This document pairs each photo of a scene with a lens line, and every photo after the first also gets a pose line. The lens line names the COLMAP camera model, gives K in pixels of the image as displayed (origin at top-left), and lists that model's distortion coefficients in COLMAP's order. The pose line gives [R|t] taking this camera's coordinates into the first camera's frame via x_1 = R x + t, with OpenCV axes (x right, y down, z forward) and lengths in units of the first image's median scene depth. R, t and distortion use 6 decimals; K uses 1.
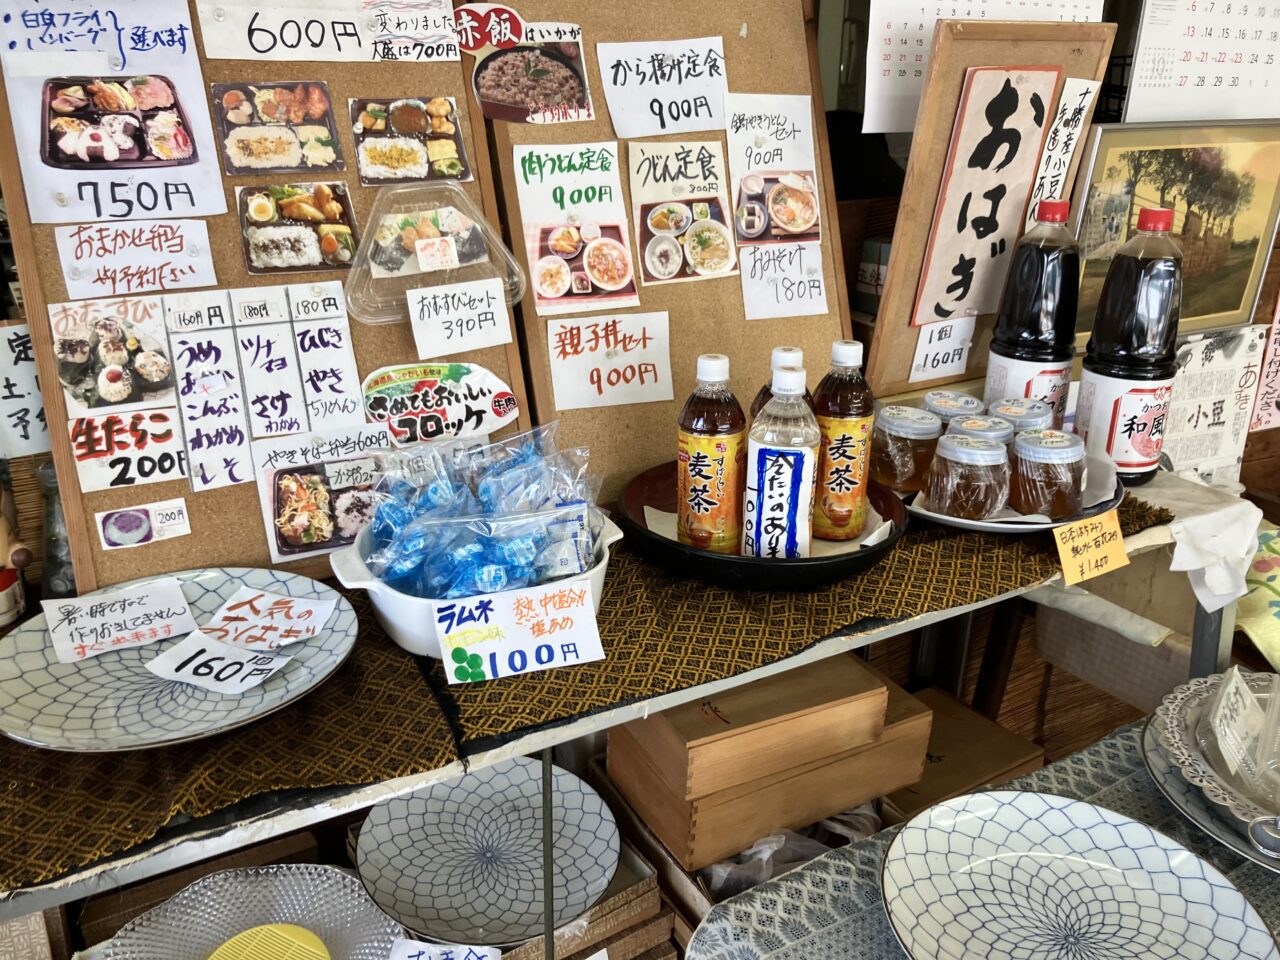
lens RADIAL K [[1055.3, 0, 628.4], [0, 1055.3, 478.7], [0, 0, 1]] dist [0.016205, -0.018880]
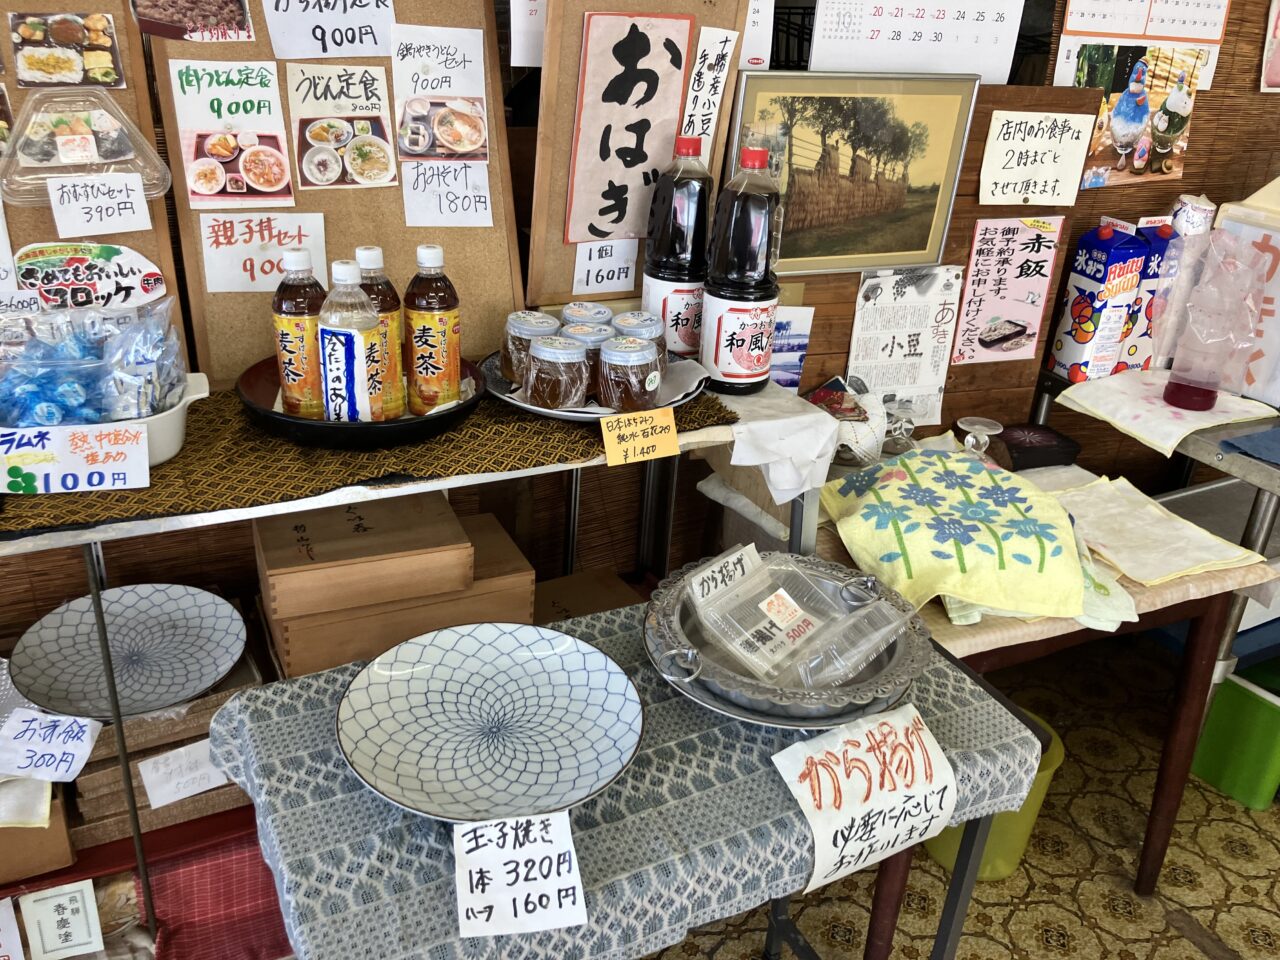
lens RADIAL K [[1055.3, 0, 652.5], [0, 1055.3, 479.4], [0, 0, 1]] dist [0.016205, -0.018880]
pose [[0.997032, 0.067865, -0.036364, 0.471161], [-0.065387, 0.995709, 0.065487, 0.032514], [0.040652, -0.062914, 0.997191, -0.162770]]
